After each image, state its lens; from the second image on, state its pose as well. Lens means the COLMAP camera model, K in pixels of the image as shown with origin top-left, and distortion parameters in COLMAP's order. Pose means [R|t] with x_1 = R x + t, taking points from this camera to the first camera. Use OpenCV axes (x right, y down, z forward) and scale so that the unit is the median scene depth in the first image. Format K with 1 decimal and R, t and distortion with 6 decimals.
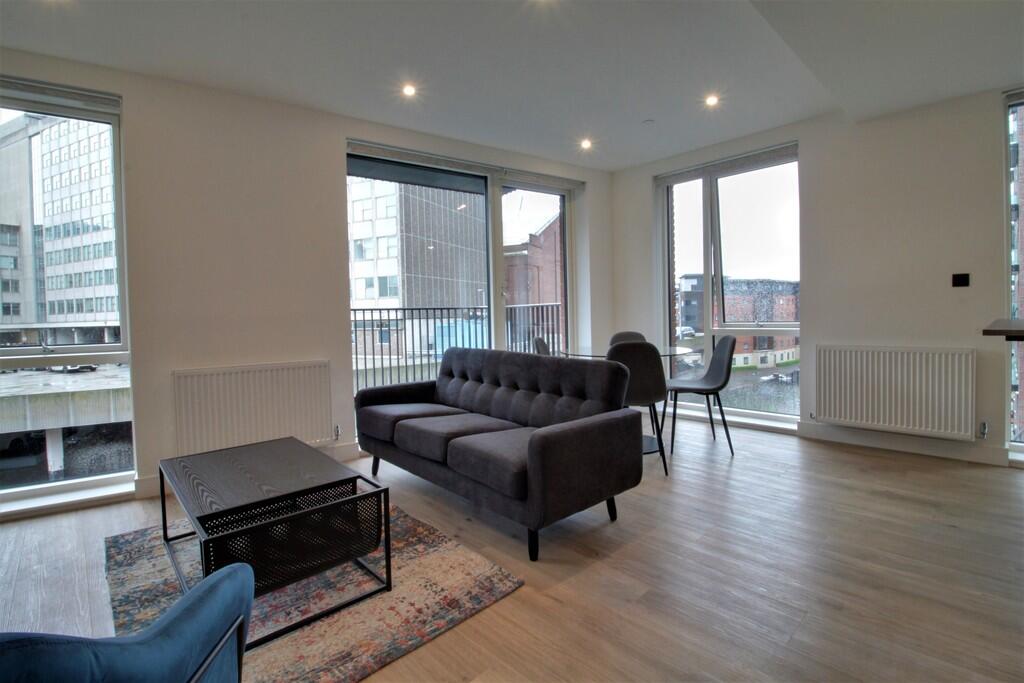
lens RADIAL K [[473.2, 0, 514.1], [0, 473.2, 329.5], [0, 0, 1]] dist [-0.001114, -0.011587]
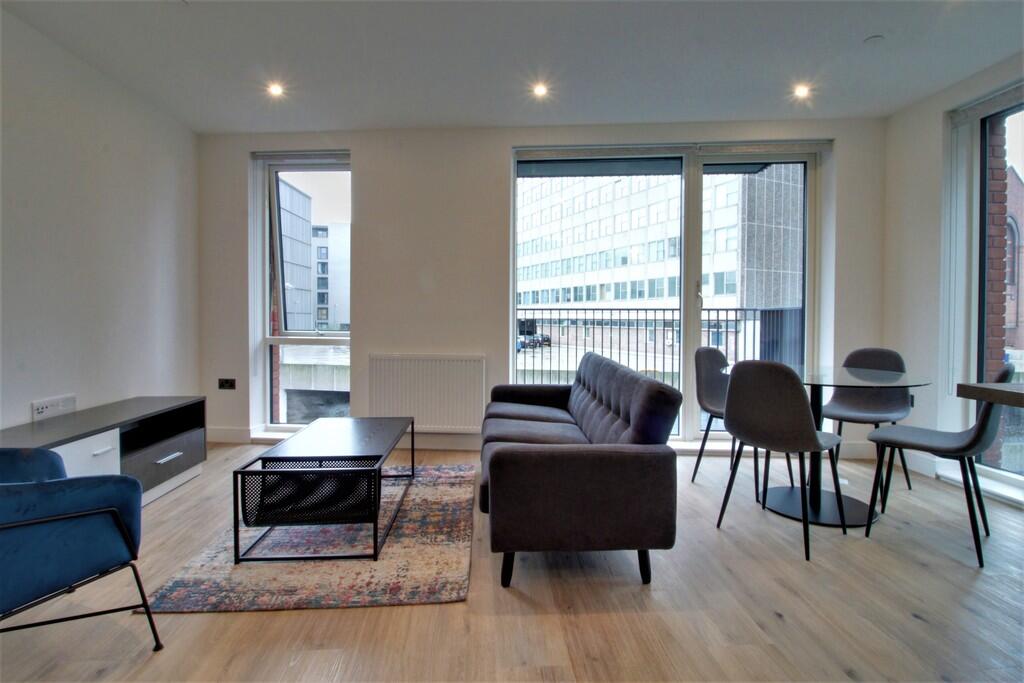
lens RADIAL K [[502.6, 0, 513.8], [0, 502.6, 330.7], [0, 0, 1]] dist [0.002716, -0.014014]
pose [[0.772805, 0.044144, -0.633107, 0.388724], [-0.042489, 0.998939, 0.017787, -0.016614], [0.633220, 0.013154, 0.773860, 0.146182]]
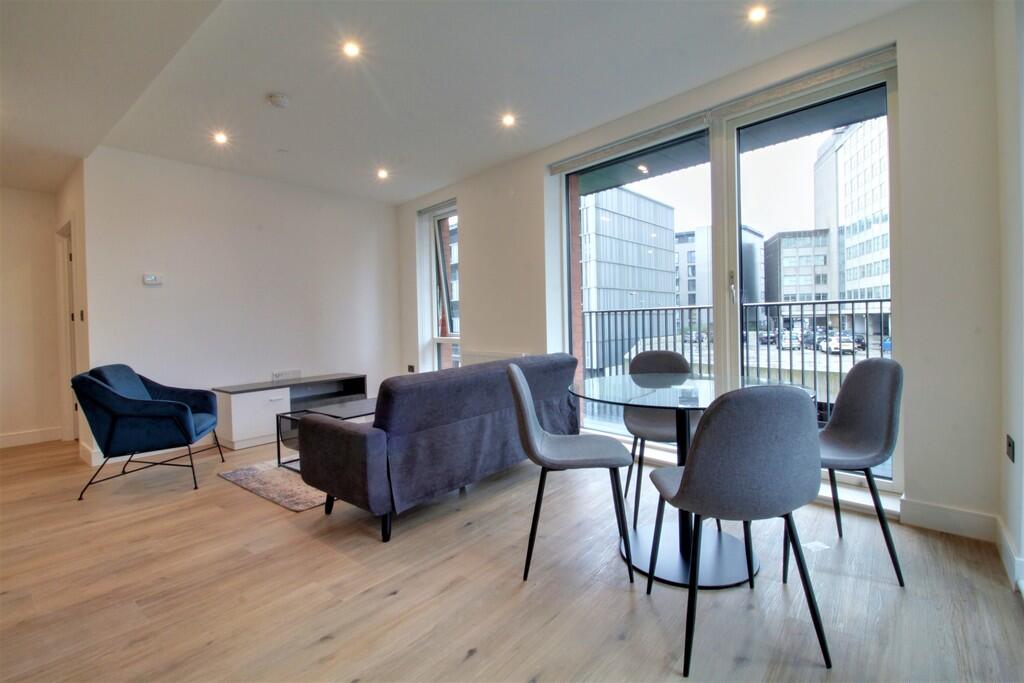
lens RADIAL K [[473.2, 0, 514.1], [0, 473.2, 329.5], [0, 0, 1]] dist [-0.001114, -0.011587]
pose [[0.131560, 0.039346, -0.990527, 0.832372], [-0.009304, 0.999217, 0.038456, -0.048321], [0.991264, 0.004157, 0.131824, 0.797499]]
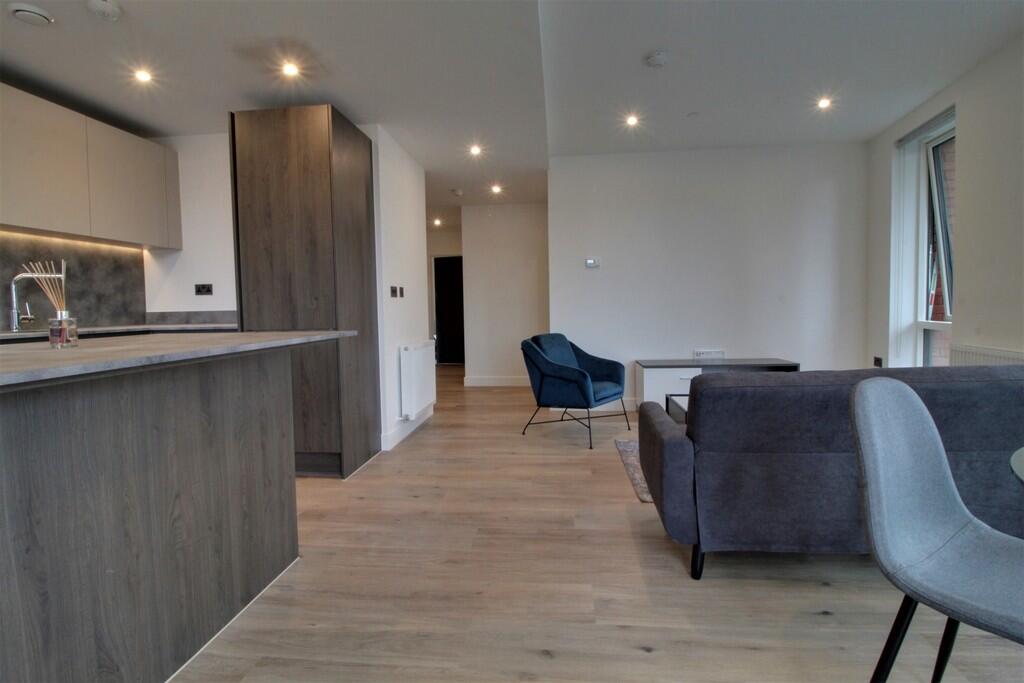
lens RADIAL K [[473.2, 0, 514.1], [0, 473.2, 329.5], [0, 0, 1]] dist [-0.001114, -0.011587]
pose [[-0.754551, 0.069691, -0.652530, 0.633064], [0.017154, 0.996100, 0.086548, -0.047793], [0.656017, 0.054112, -0.752804, 0.958722]]
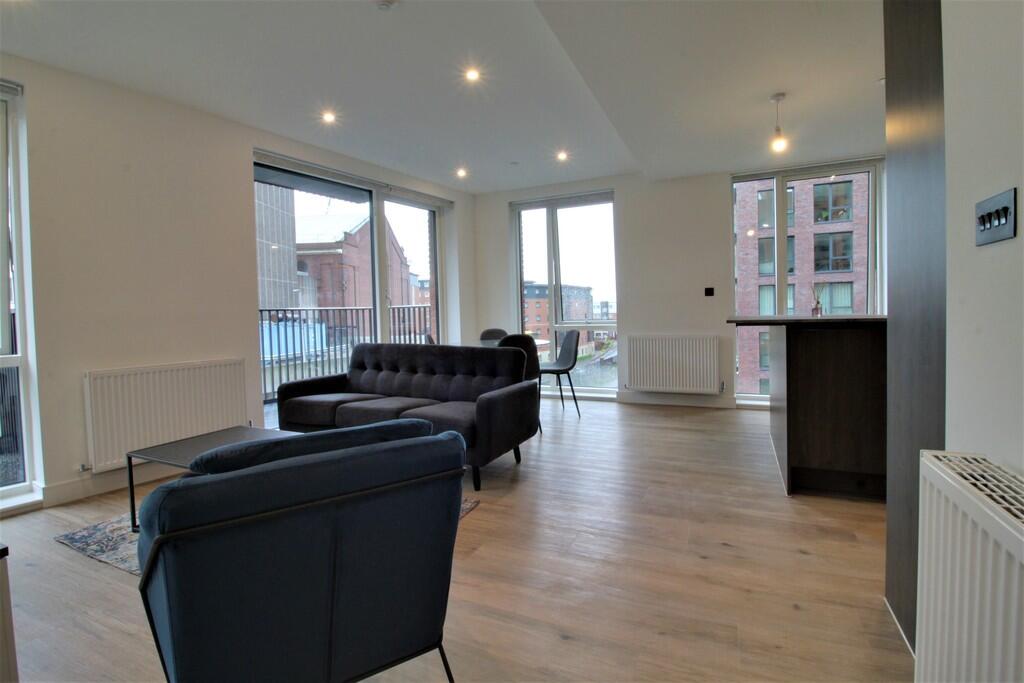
lens RADIAL K [[473.2, 0, 514.1], [0, 473.2, 329.5], [0, 0, 1]] dist [-0.001114, -0.011587]
pose [[0.926468, -0.013348, 0.376137, -0.223472], [0.014771, 0.999891, -0.000898, 0.010969], [-0.376084, 0.006388, 0.926564, -0.197309]]
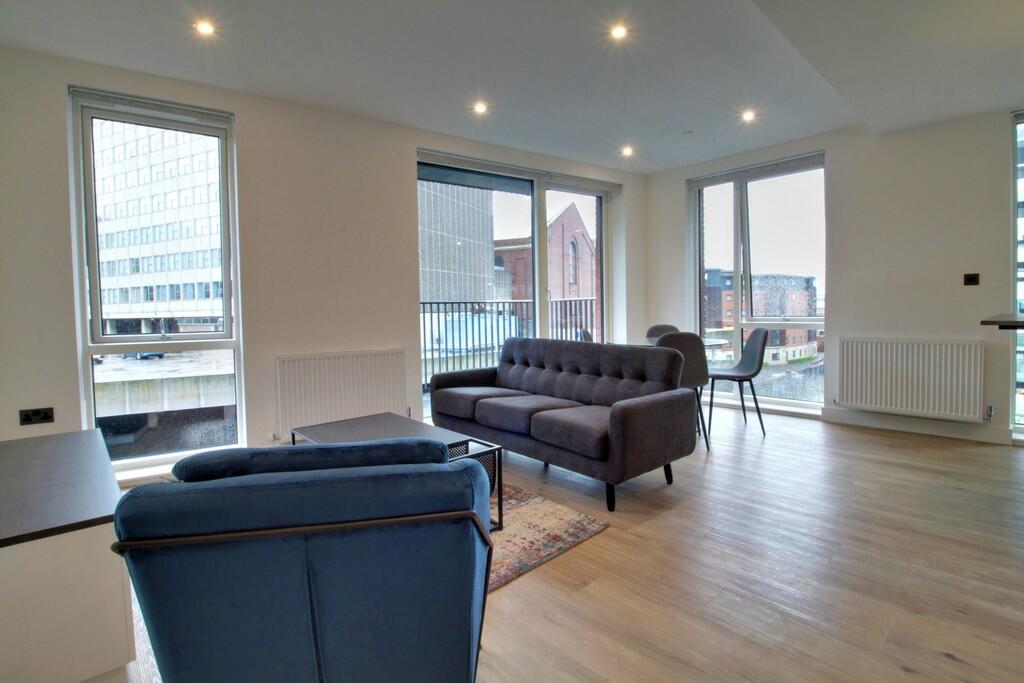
lens RADIAL K [[485.0, 0, 515.7], [0, 485.0, 329.3], [0, 0, 1]] dist [0.001802, -0.013301]
pose [[0.999974, 0.005155, -0.005125, -0.118787], [-0.005103, 0.999935, 0.010150, 0.006972], [0.005177, -0.010124, 0.999935, -0.142476]]
